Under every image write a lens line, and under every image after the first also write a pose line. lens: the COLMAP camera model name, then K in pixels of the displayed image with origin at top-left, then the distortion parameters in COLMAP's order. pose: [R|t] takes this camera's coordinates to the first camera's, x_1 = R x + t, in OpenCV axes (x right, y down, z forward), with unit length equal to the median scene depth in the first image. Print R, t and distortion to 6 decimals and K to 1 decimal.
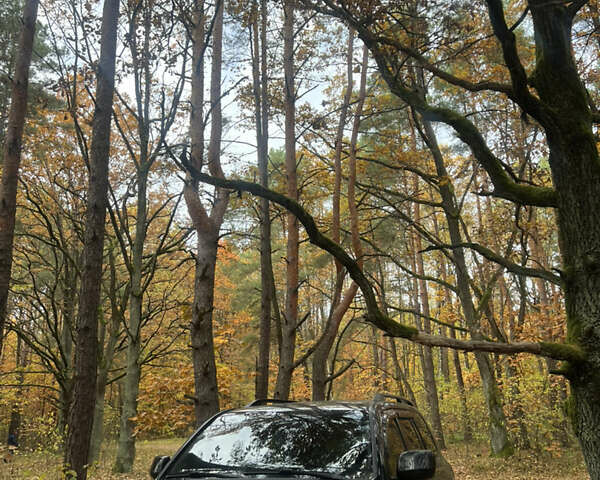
lens RADIAL K [[598.5, 0, 302.3], [0, 598.5, 243.1], [0, 0, 1]] dist [0.034780, 0.000000]
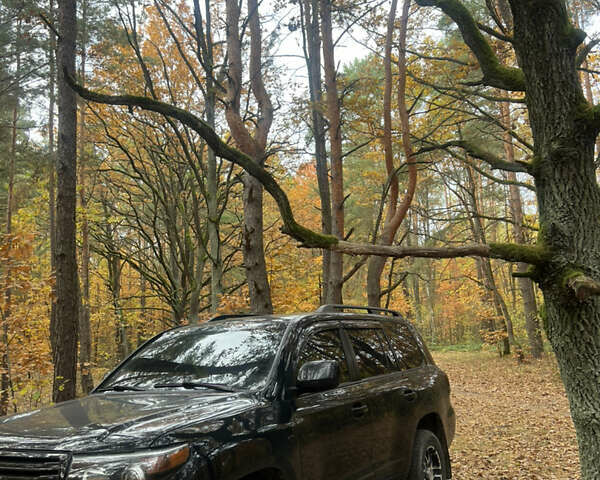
lens RADIAL K [[598.5, 0, 305.2], [0, 598.5, 242.9], [0, 0, 1]] dist [0.034780, 0.000000]
pose [[0.981017, -0.056582, -0.185486, 0.251641], [0.081255, 0.988409, 0.128239, 0.020884], [0.176080, -0.140876, 0.974243, 0.057187]]
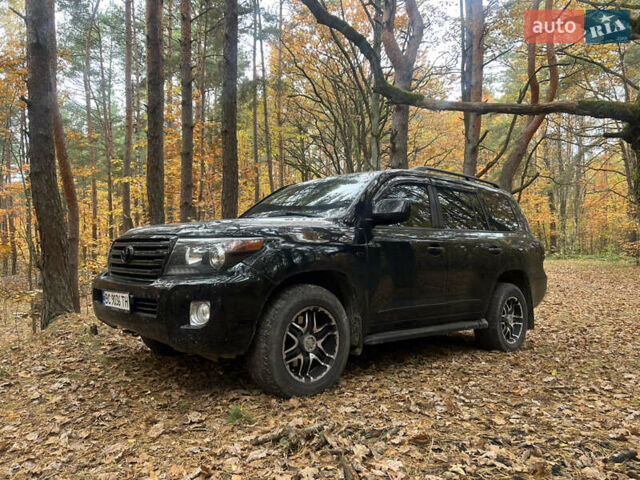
lens RADIAL K [[480.0, 0, 315.1], [0, 480.0, 241.5], [0, 0, 1]] dist [0.038025, -0.025300]
pose [[0.882220, 0.033272, -0.469661, 0.344295], [0.098461, 0.962408, 0.253131, 0.126230], [0.460428, -0.269561, 0.845780, 0.099470]]
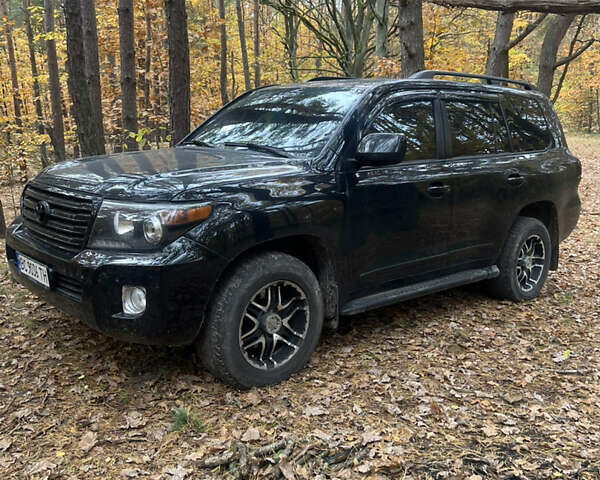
lens RADIAL K [[598.5, 0, 303.1], [0, 598.5, 242.4], [0, 0, 1]] dist [0.034780, 0.000000]
pose [[0.881184, 0.142322, -0.450842, 0.353275], [0.094297, 0.881542, 0.462593, 0.049891], [0.463273, -0.450143, 0.763380, 0.147603]]
